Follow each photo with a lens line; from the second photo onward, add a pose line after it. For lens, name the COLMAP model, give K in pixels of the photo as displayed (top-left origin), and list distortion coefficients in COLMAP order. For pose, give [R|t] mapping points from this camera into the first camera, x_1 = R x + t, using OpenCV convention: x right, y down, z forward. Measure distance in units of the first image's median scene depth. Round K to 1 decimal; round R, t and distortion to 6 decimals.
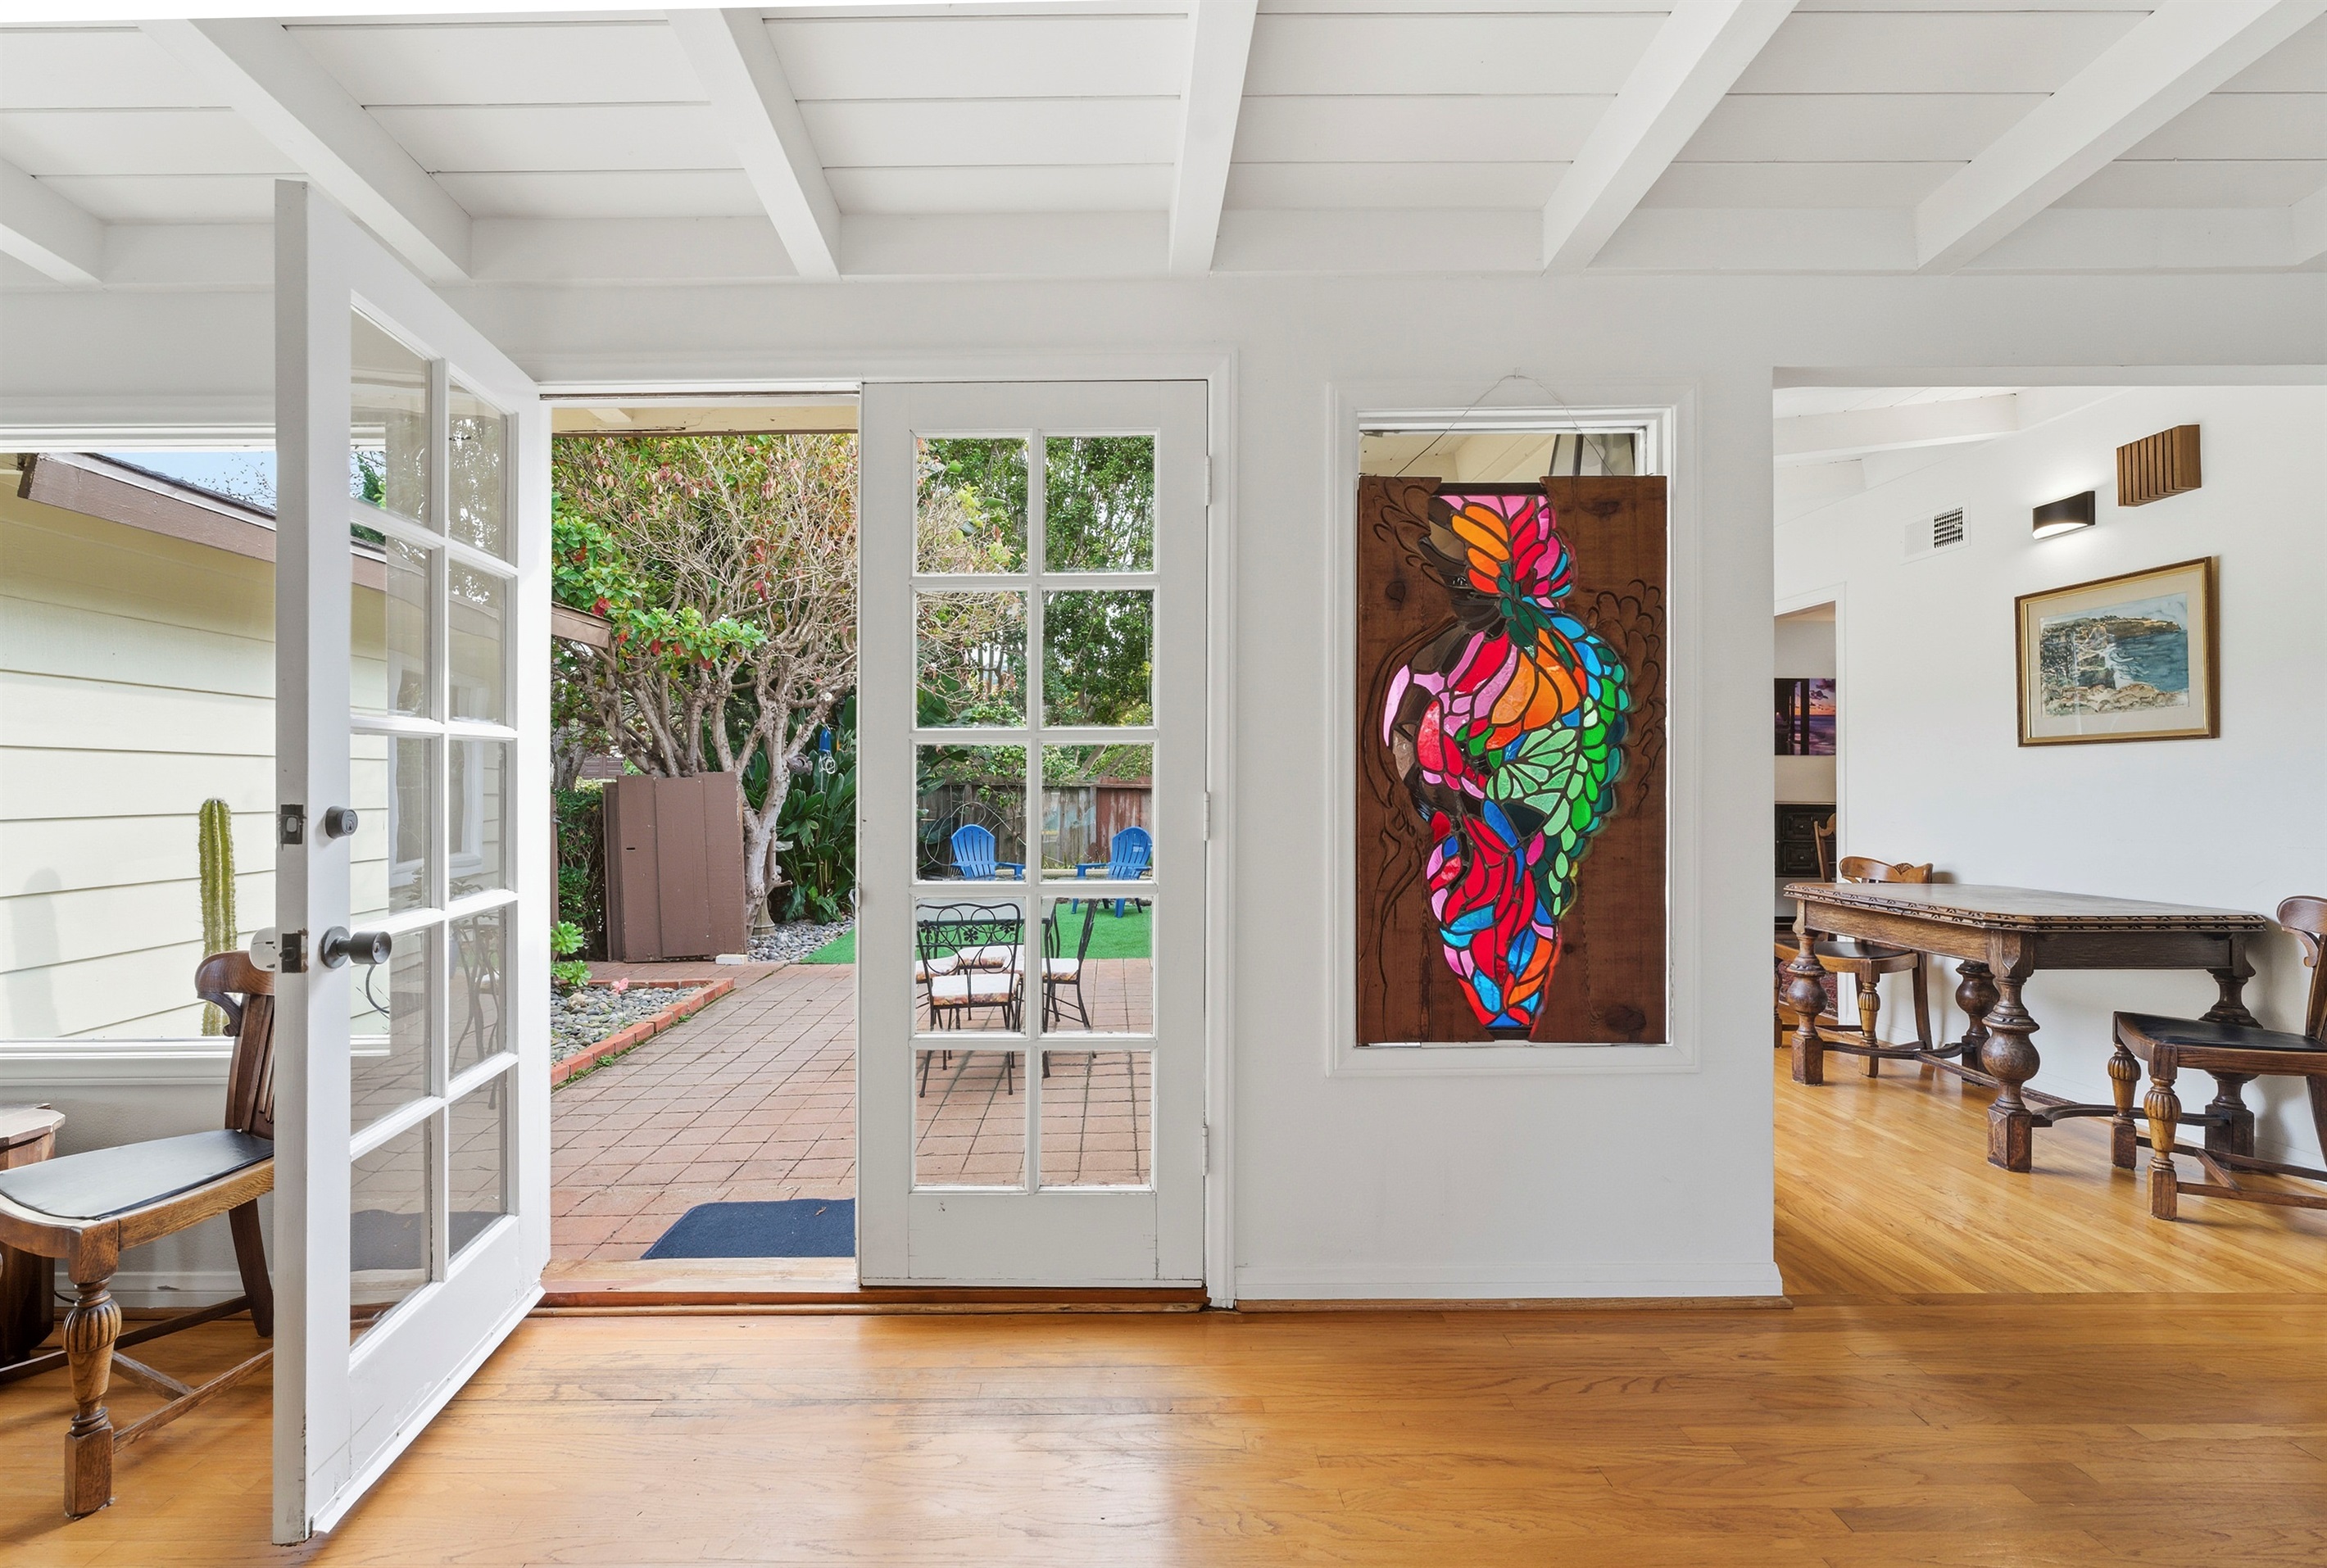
lens RADIAL K [[1027.7, 0, 1113.3], [0, 1027.7, 779.5], [0, 0, 1]] dist [-0.004414, -0.000096]
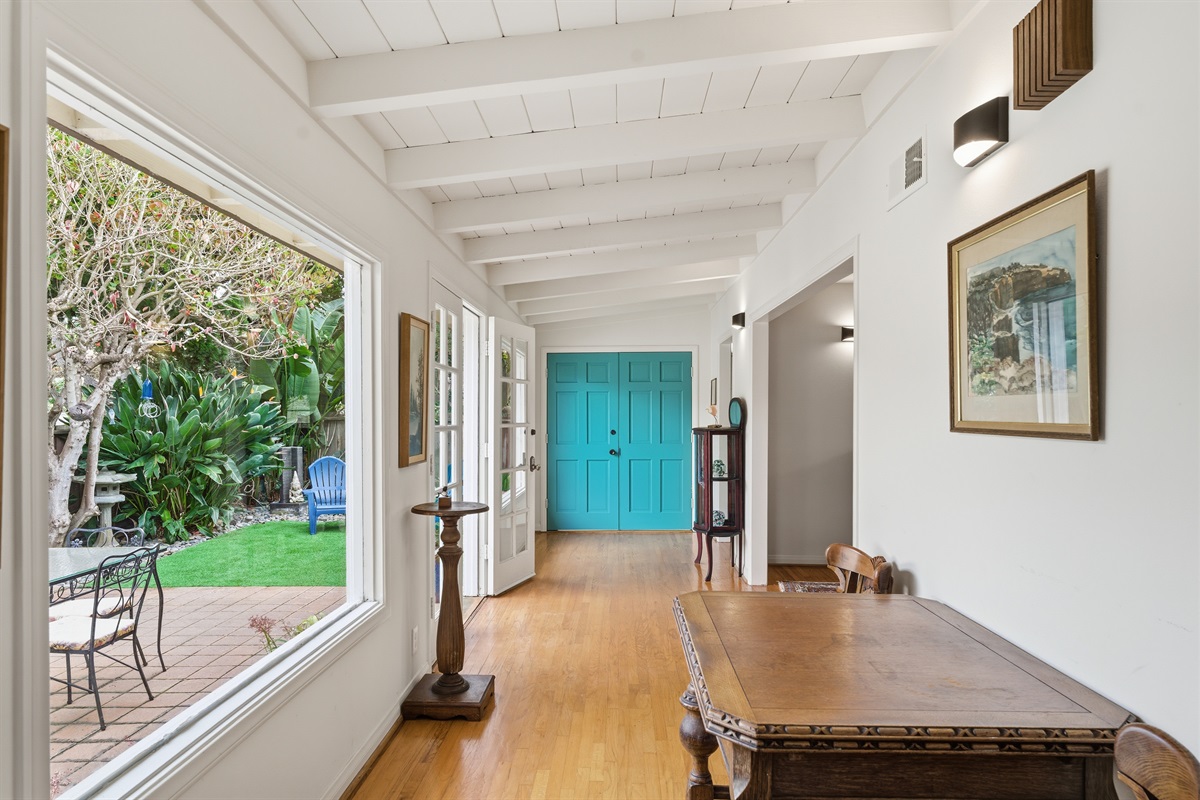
lens RADIAL K [[768.3, 0, 594.8], [0, 768.3, 406.2], [0, 0, 1]] dist [0.000631, 0.001014]
pose [[0.999147, 0.002775, -0.041207, 0.665976], [-0.002674, 0.999993, 0.002499, -0.055219], [0.041213, -0.002387, 0.999148, 0.418585]]
